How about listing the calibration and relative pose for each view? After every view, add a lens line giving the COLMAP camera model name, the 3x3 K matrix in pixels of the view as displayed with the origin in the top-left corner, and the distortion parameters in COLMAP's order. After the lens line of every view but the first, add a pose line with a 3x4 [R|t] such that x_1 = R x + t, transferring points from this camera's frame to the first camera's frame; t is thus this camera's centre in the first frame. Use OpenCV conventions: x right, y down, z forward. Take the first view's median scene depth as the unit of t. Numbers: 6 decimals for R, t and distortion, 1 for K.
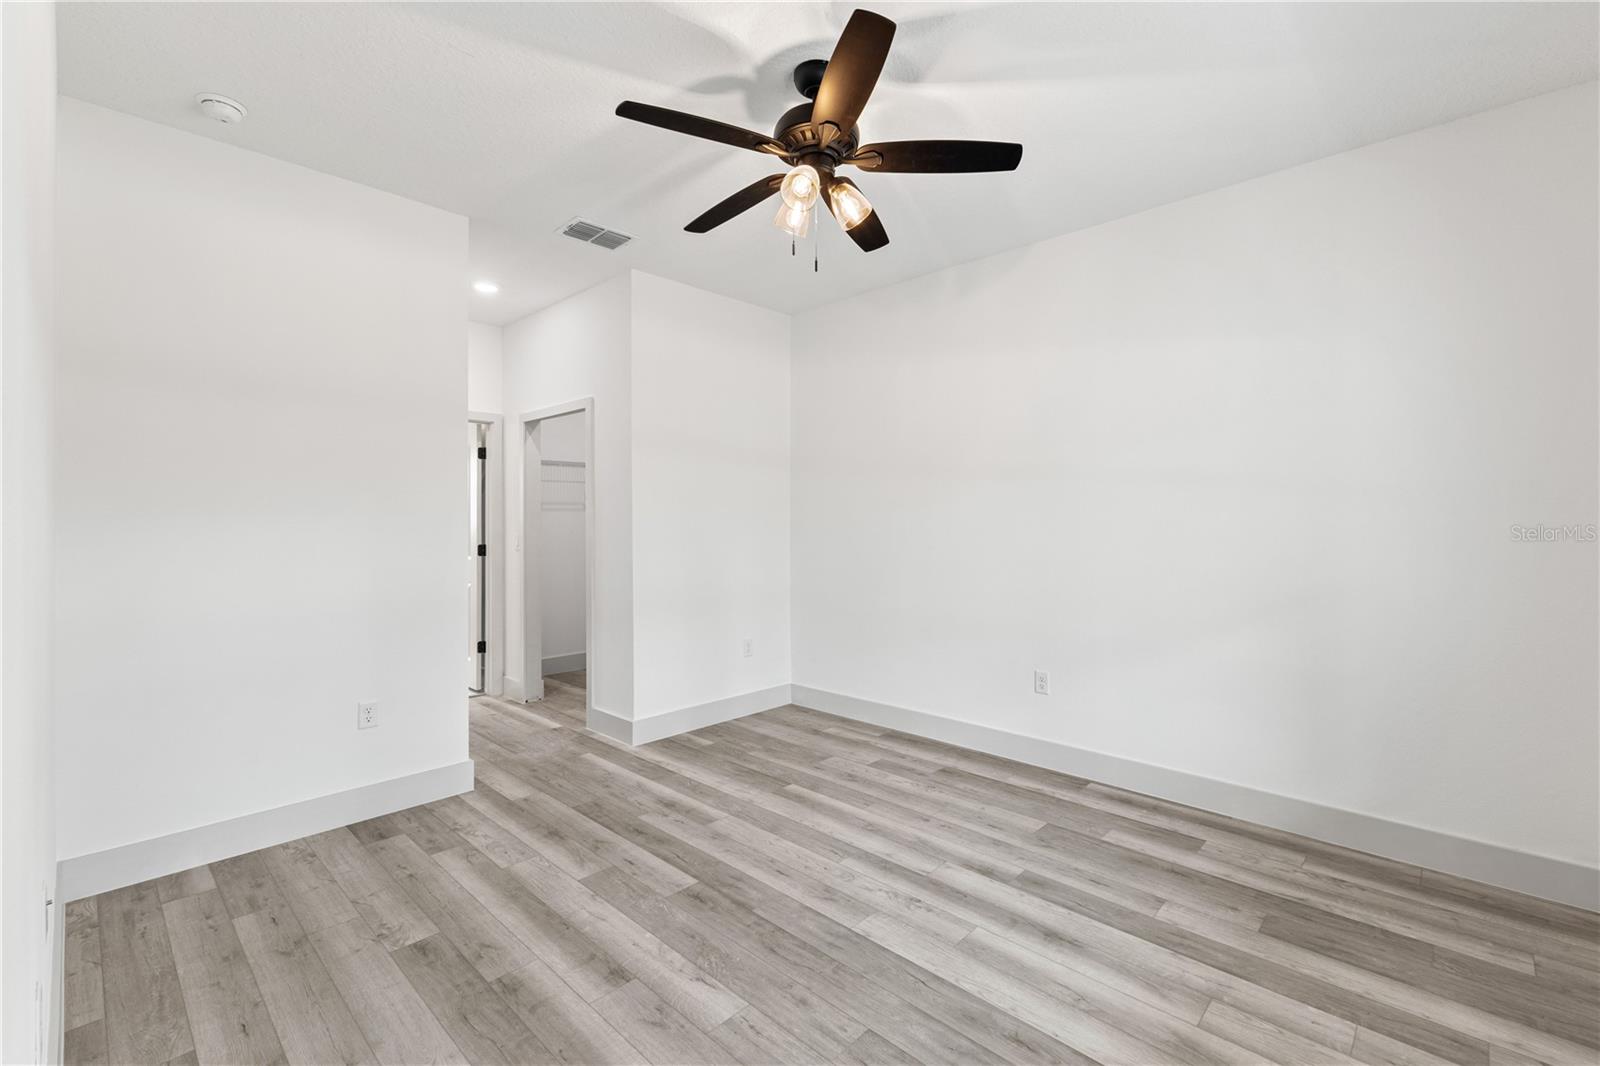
lens RADIAL K [[686.0, 0, 800.0], [0, 686.0, 533.0], [0, 0, 1]] dist [0.009073, -0.000036]
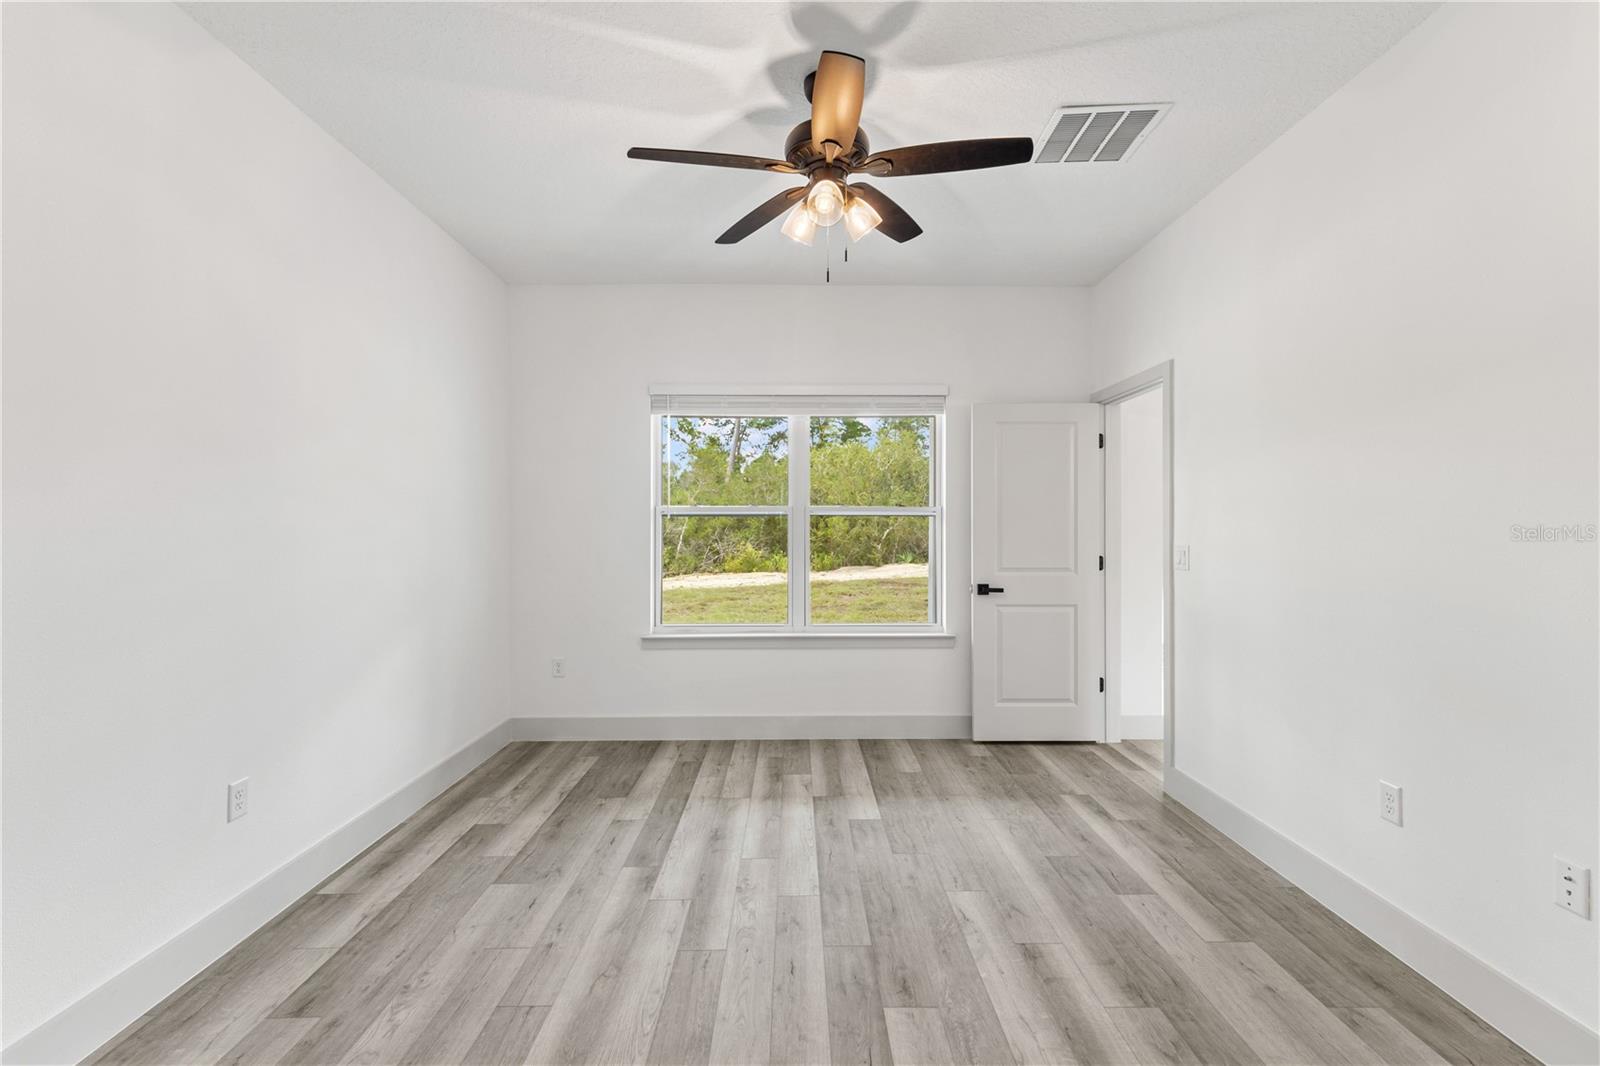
lens RADIAL K [[686.0, 0, 800.0], [0, 686.0, 533.0], [0, 0, 1]] dist [0.009073, -0.000036]
pose [[-0.691591, -0.003579, 0.722280, -0.655803], [0.014211, 0.999727, 0.018562, -0.029705], [-0.722150, 0.023101, -0.691351, 1.650491]]
